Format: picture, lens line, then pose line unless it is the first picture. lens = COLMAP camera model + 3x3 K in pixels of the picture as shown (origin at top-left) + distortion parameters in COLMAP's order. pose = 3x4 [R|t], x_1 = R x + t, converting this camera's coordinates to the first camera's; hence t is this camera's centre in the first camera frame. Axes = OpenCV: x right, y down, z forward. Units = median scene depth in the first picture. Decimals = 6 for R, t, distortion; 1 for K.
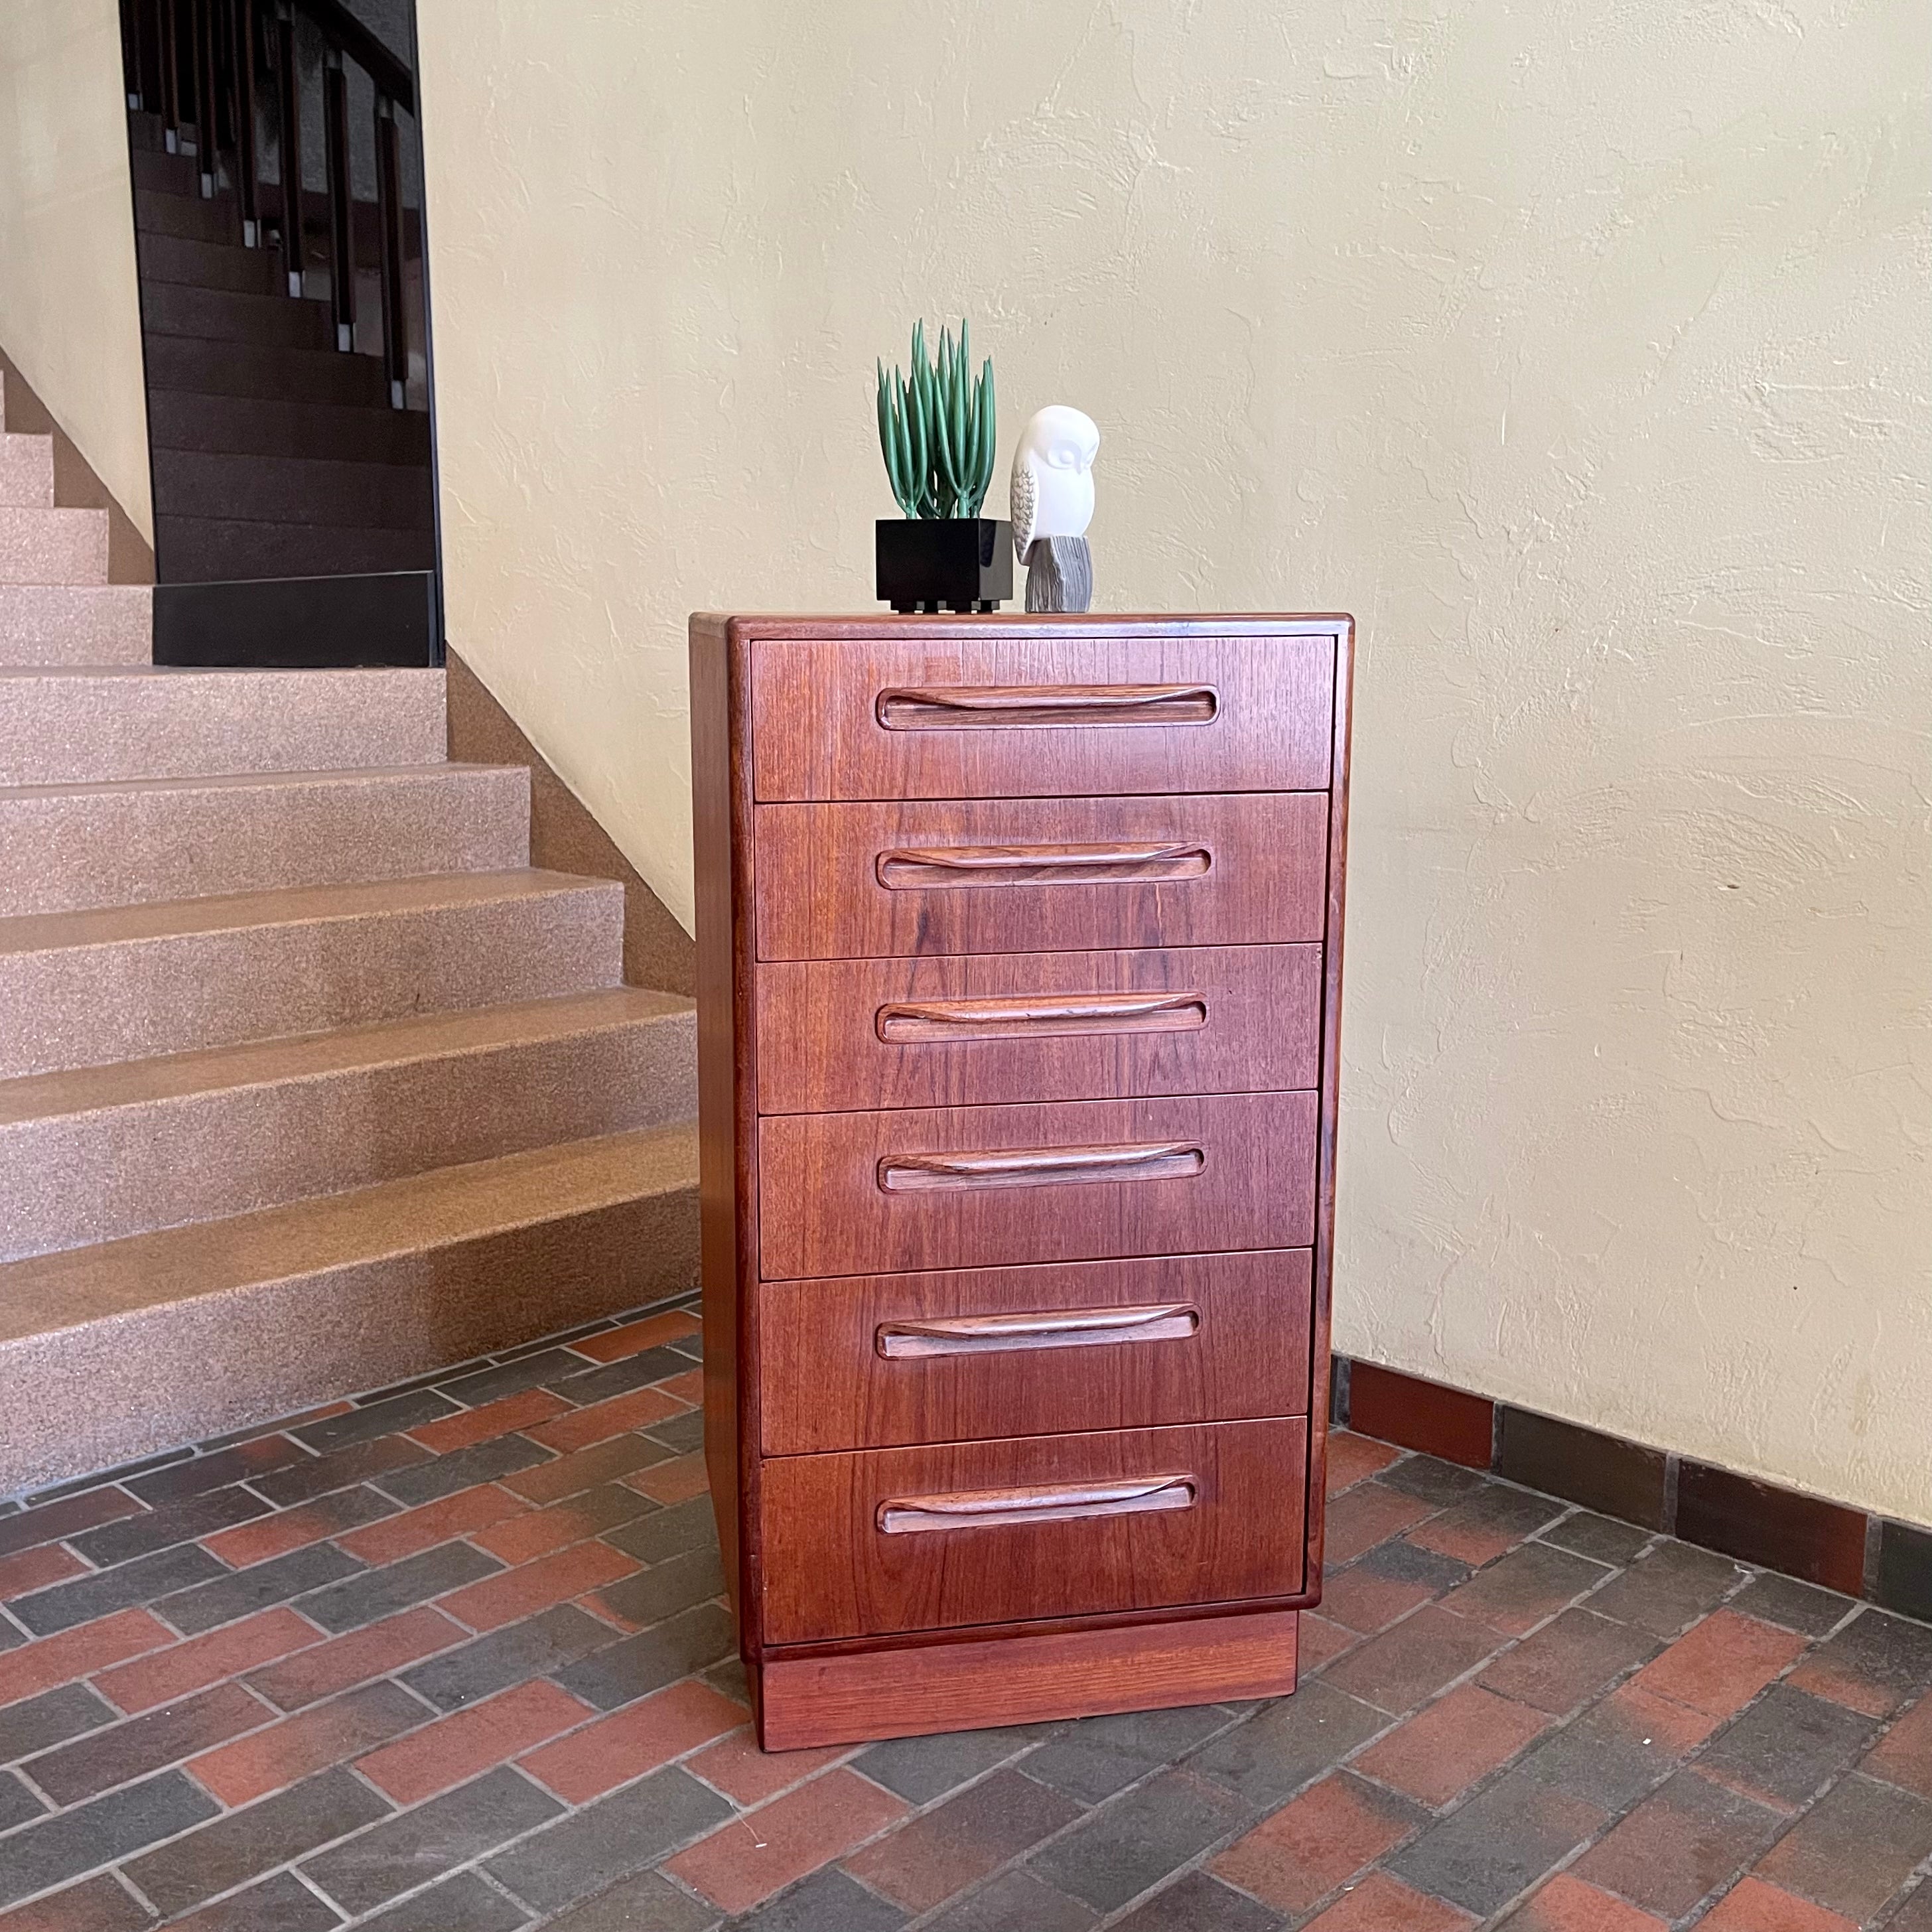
lens RADIAL K [[2023.4, 0, 962.2], [0, 2023.4, 951.6], [0, 0, 1]] dist [0.026043, -0.004675]
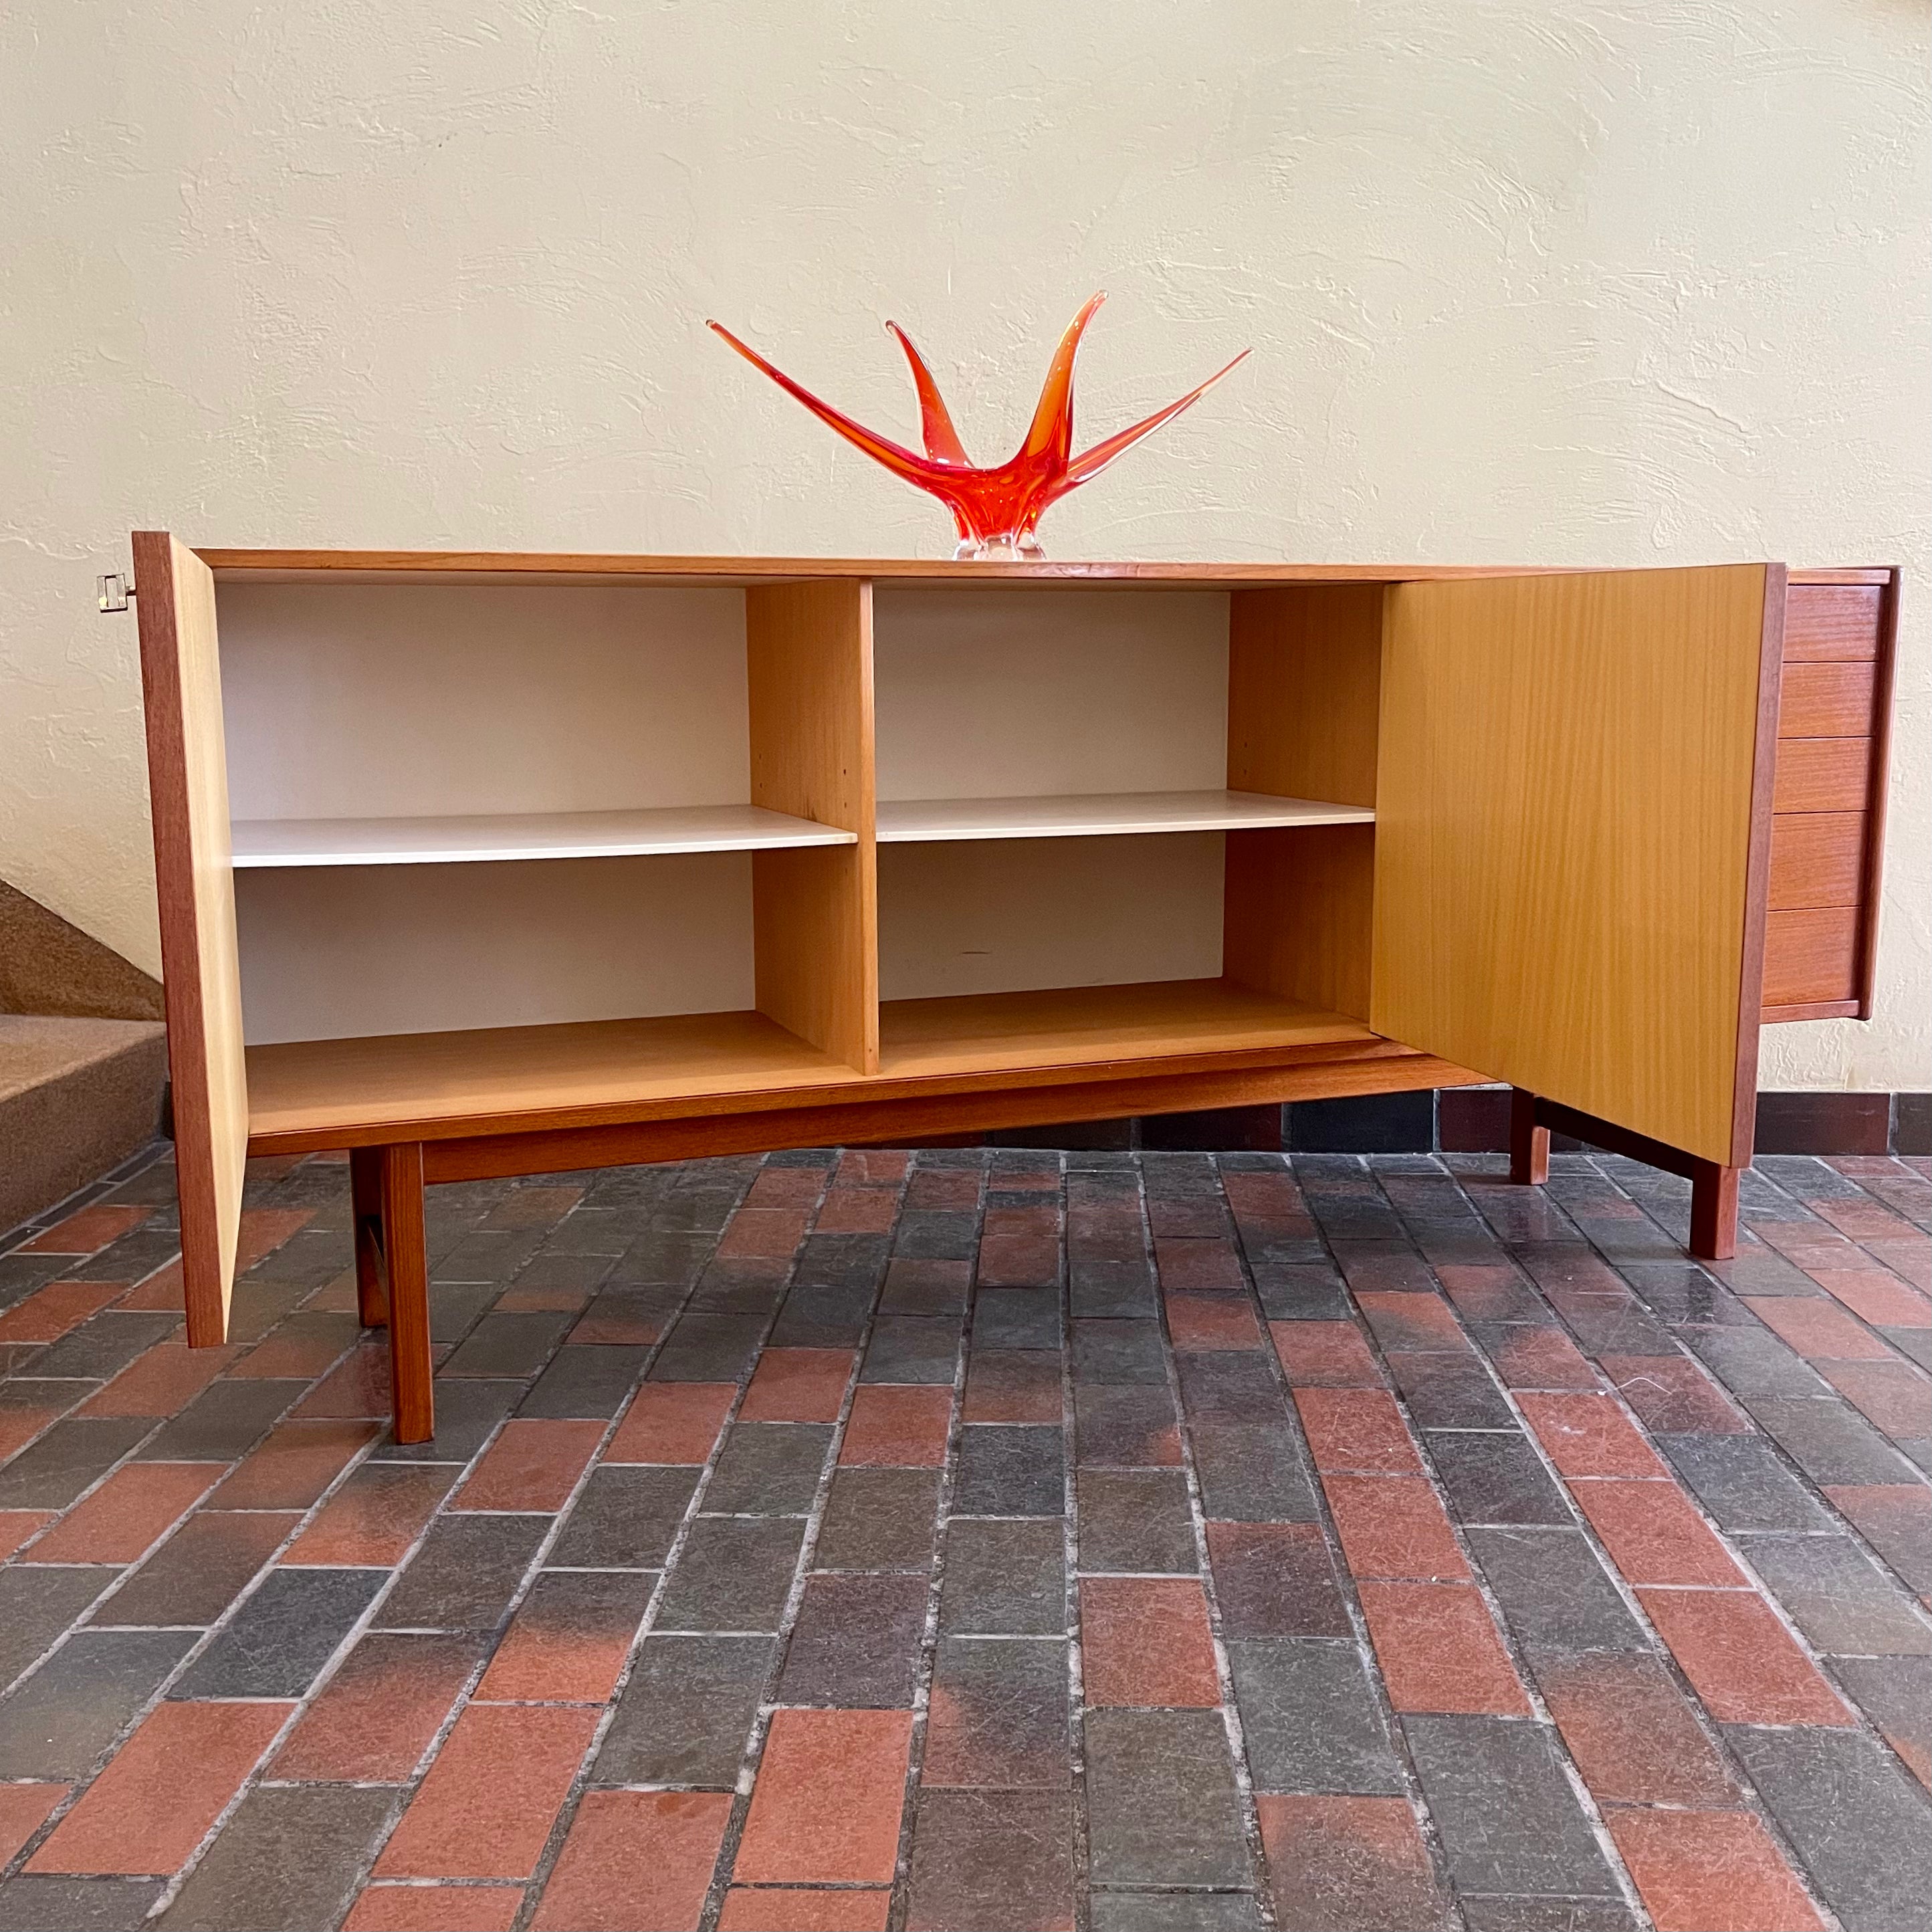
lens RADIAL K [[2050.1, 0, 966.0], [0, 2050.1, 966.0], [0, 0, 1]] dist [0.023312, 0.005454]
pose [[0.734211, -0.102568, 0.671129, -0.630136], [0.111133, 0.993346, 0.030233, 0.122507], [-0.669764, 0.052387, 0.740724, 0.098506]]
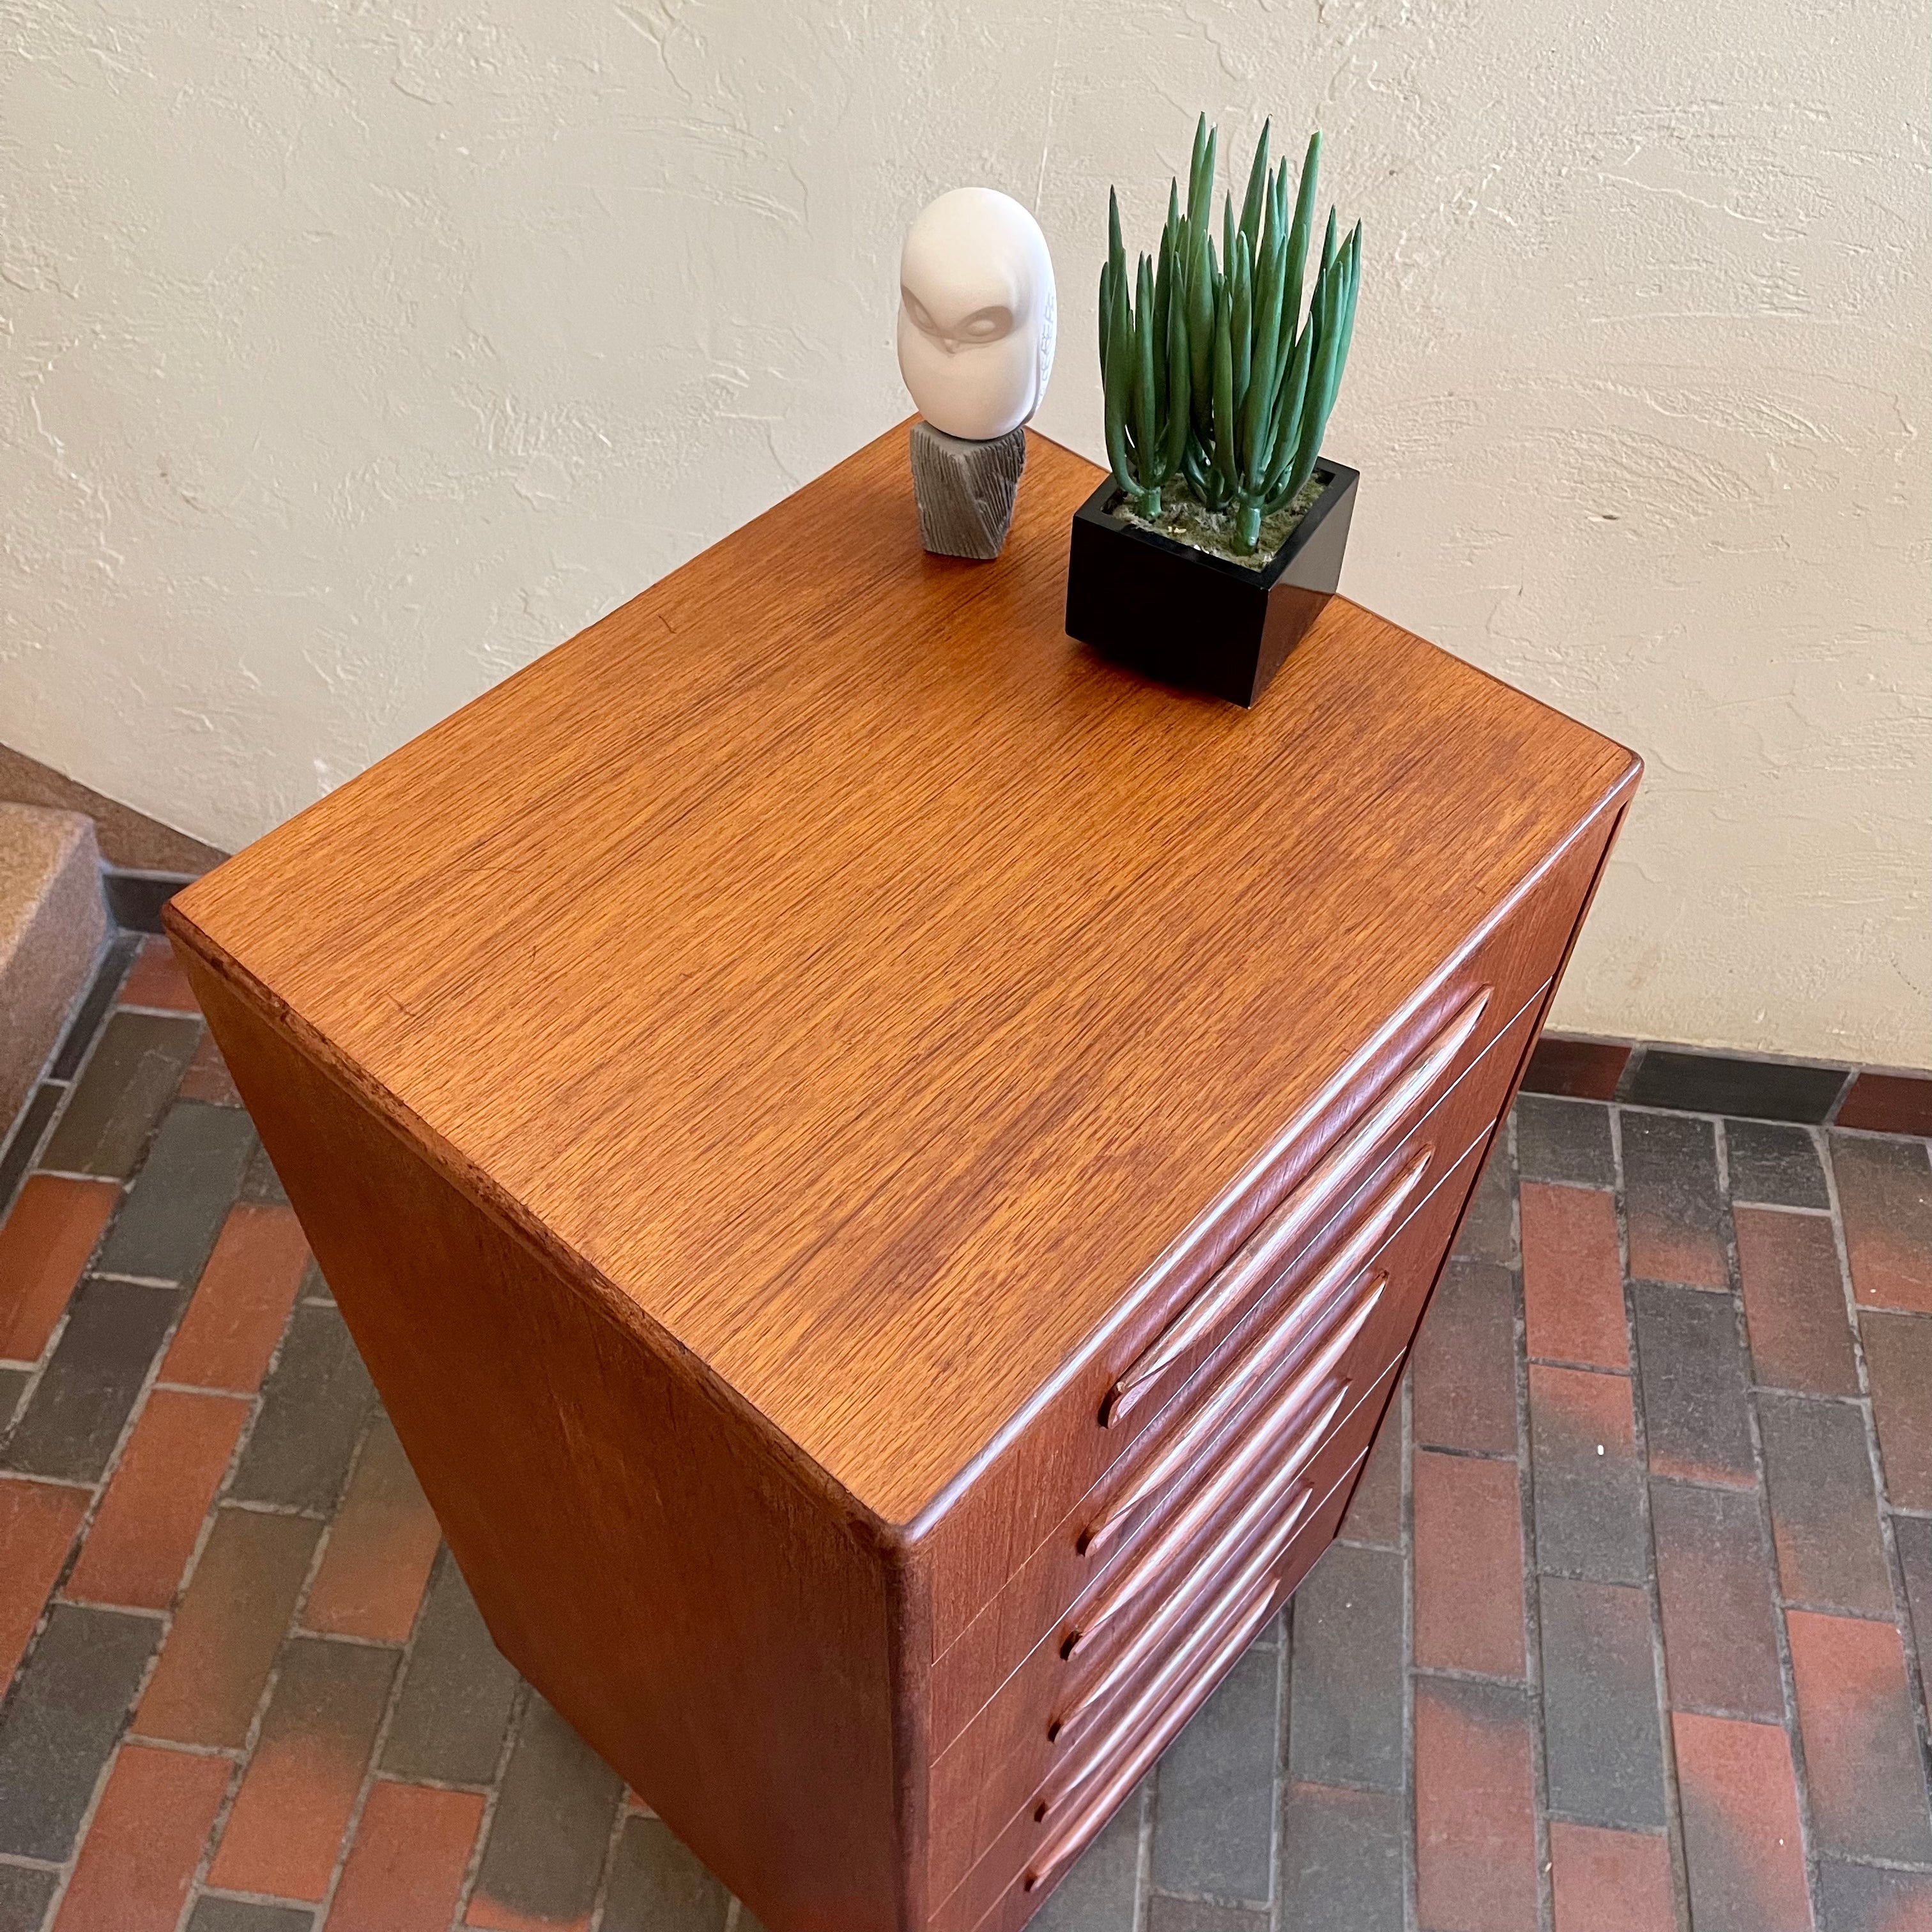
lens RADIAL K [[1958.7, 0, 973.0], [0, 1958.7, 963.1], [0, 0, 1]] dist [0.025684, -0.001109]
pose [[0.796059, -0.461311, 0.391767, -0.160374], [0.086519, 0.727408, 0.680729, -0.417825], [-0.599003, -0.508005, 0.618972, 0.605243]]
